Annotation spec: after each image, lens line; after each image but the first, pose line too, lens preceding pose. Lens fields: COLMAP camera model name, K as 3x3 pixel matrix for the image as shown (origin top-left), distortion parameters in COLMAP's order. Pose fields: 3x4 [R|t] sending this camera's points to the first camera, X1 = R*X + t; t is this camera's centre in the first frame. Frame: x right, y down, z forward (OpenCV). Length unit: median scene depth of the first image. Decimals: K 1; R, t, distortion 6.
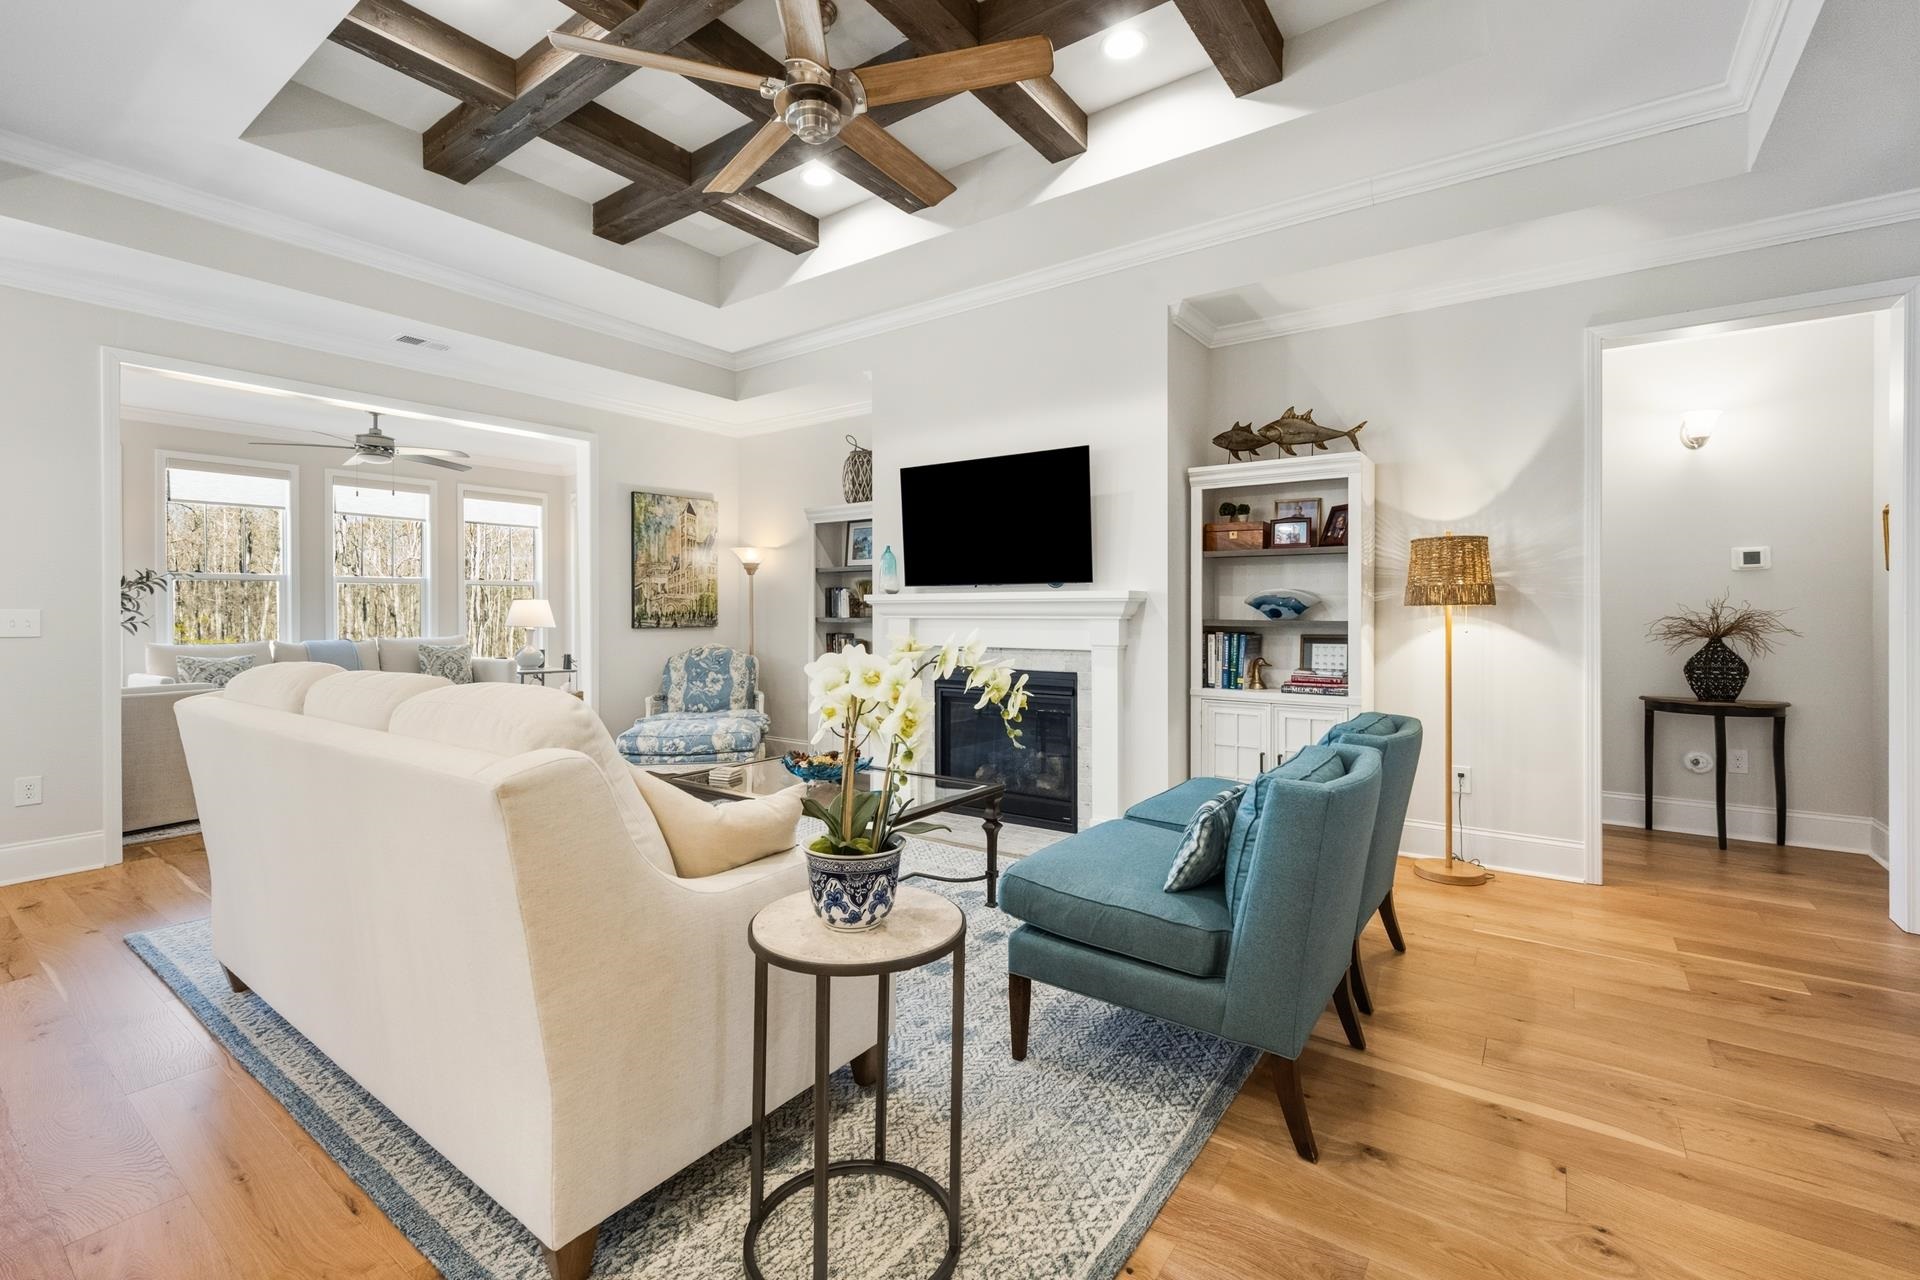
lens RADIAL K [[836.5, 0, 954.4], [0, 836.5, 623.7], [0, 0, 1]] dist [-0.001244, -0.000216]
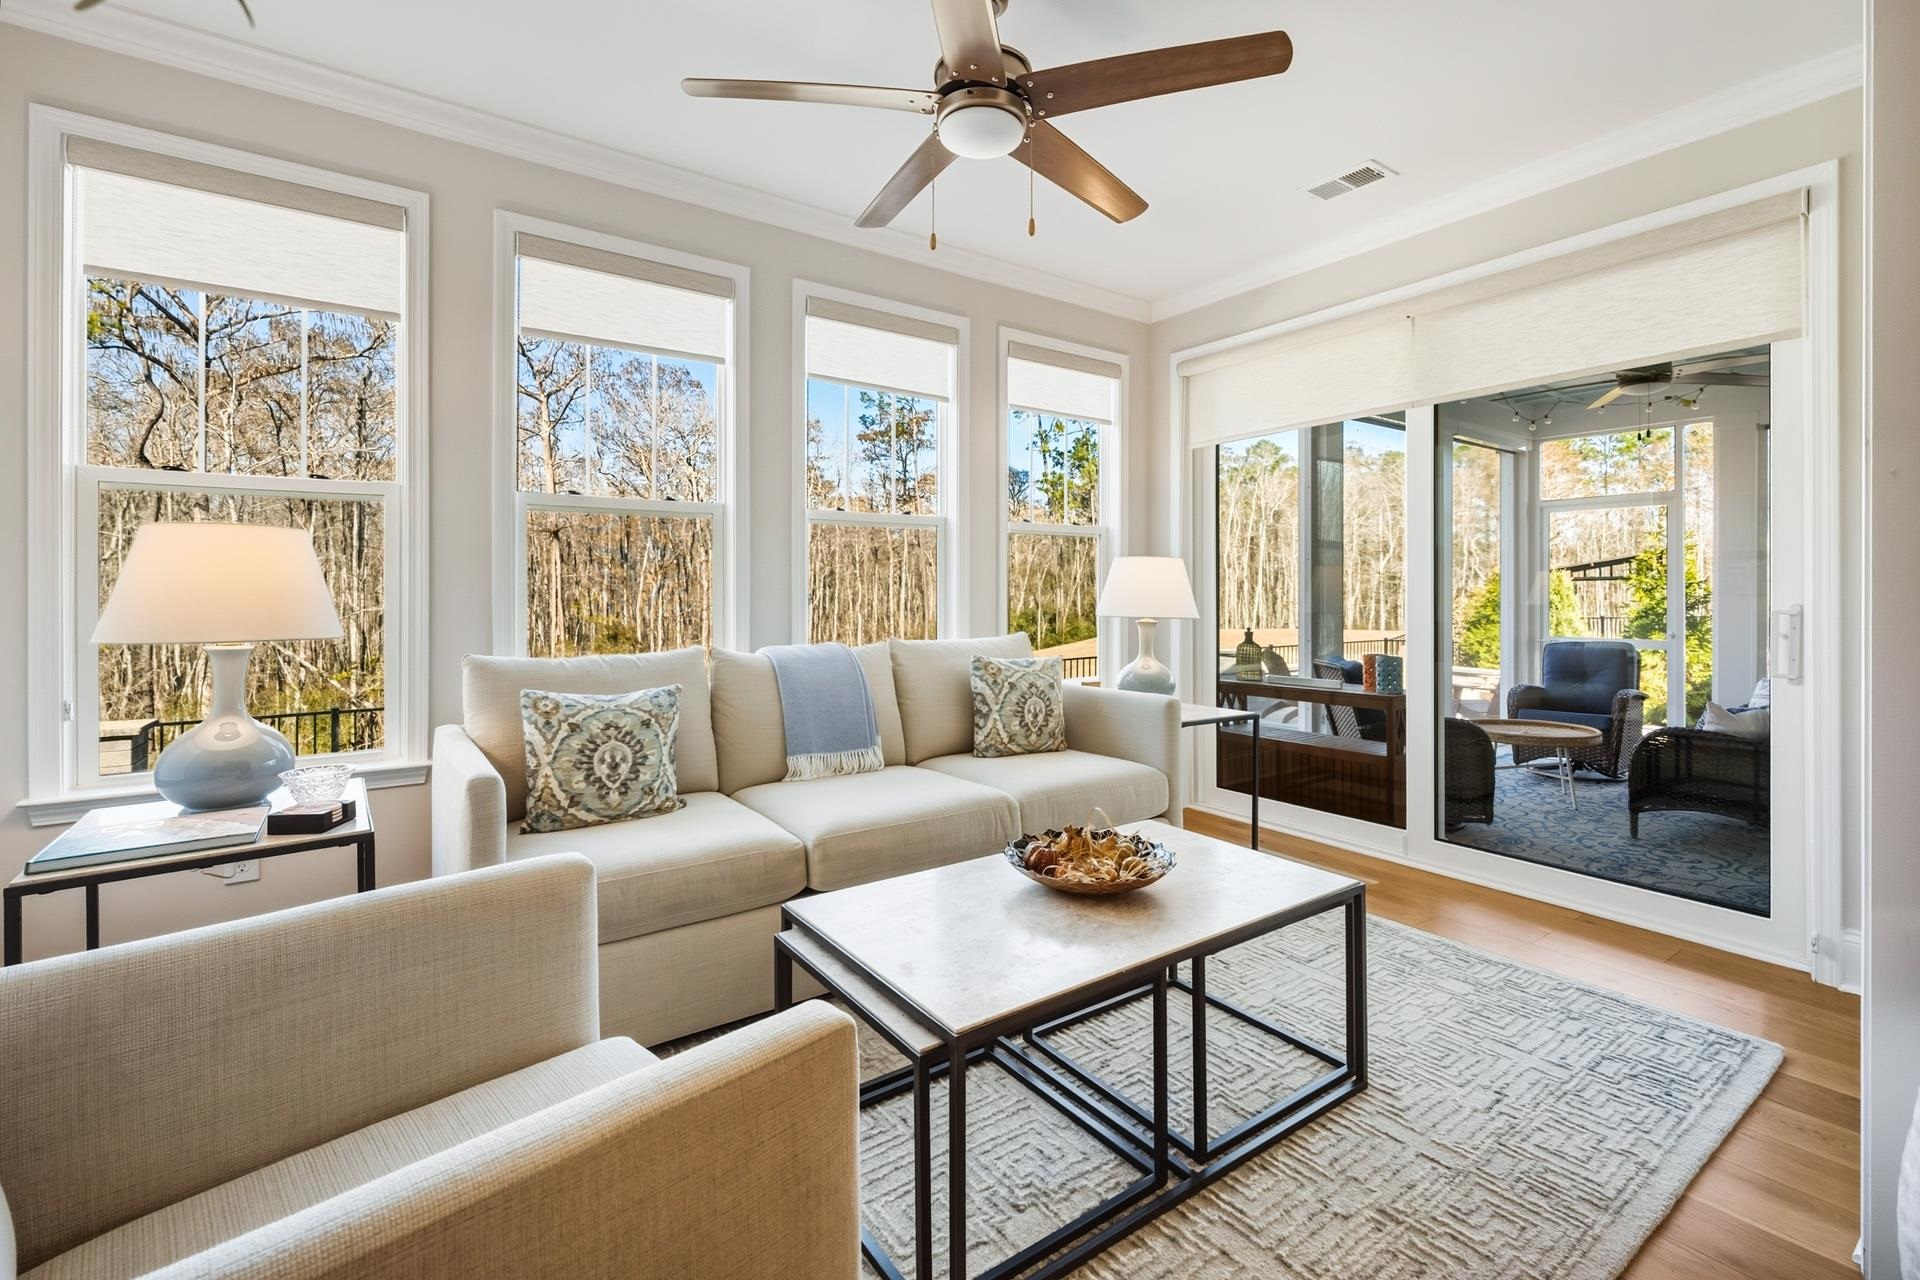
lens RADIAL K [[836.5, 0, 964.5], [0, 836.5, 595.6], [0, 0, 1]] dist [-0.001244, -0.000216]
pose [[0.950632, 0.002111, -0.310314, -0.529152], [-0.004312, 0.999970, -0.006405, -0.004955], [0.310292, 0.007427, 0.950612, 0.598302]]
